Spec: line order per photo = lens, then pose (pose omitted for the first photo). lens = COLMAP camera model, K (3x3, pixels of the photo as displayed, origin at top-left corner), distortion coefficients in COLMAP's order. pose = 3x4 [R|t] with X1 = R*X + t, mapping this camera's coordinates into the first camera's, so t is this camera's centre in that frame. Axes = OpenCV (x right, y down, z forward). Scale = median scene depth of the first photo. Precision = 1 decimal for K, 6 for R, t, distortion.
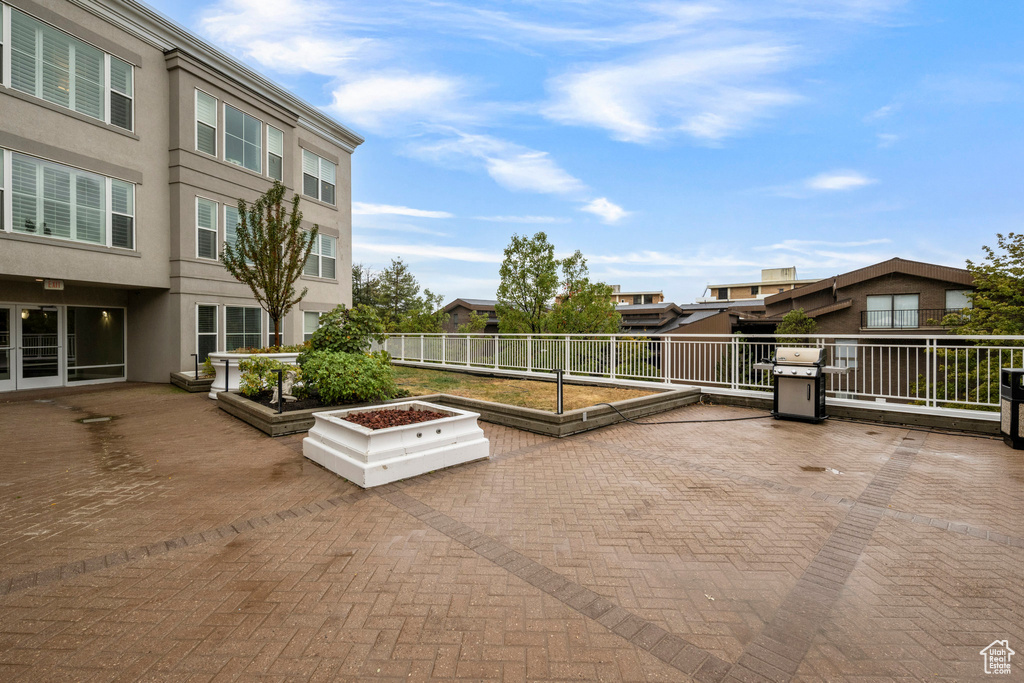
lens RADIAL K [[463.3, 0, 512.0], [0, 463.3, 341.5], [0, 0, 1]] dist [0.001934, 0.000284]
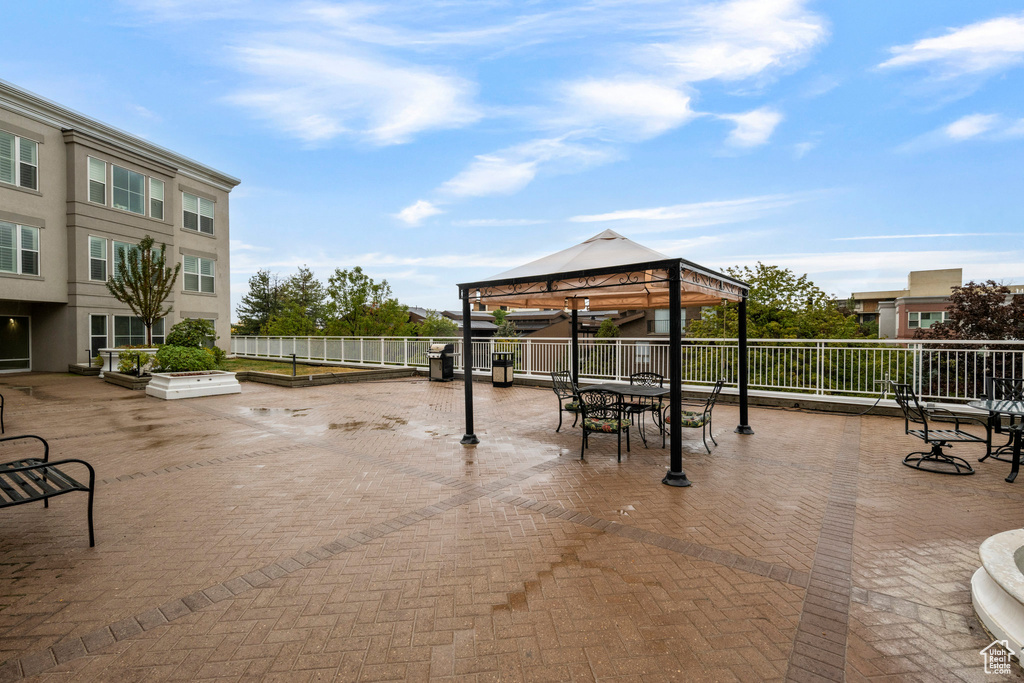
lens RADIAL K [[448.7, 0, 512.7], [0, 448.7, 348.4], [0, 0, 1]] dist [-0.001614, -0.001134]
pose [[0.987902, -0.001849, 0.155071, 0.354216], [0.000490, 0.999961, 0.008798, 0.009386], [-0.155081, -0.008615, 0.987864, -0.508832]]
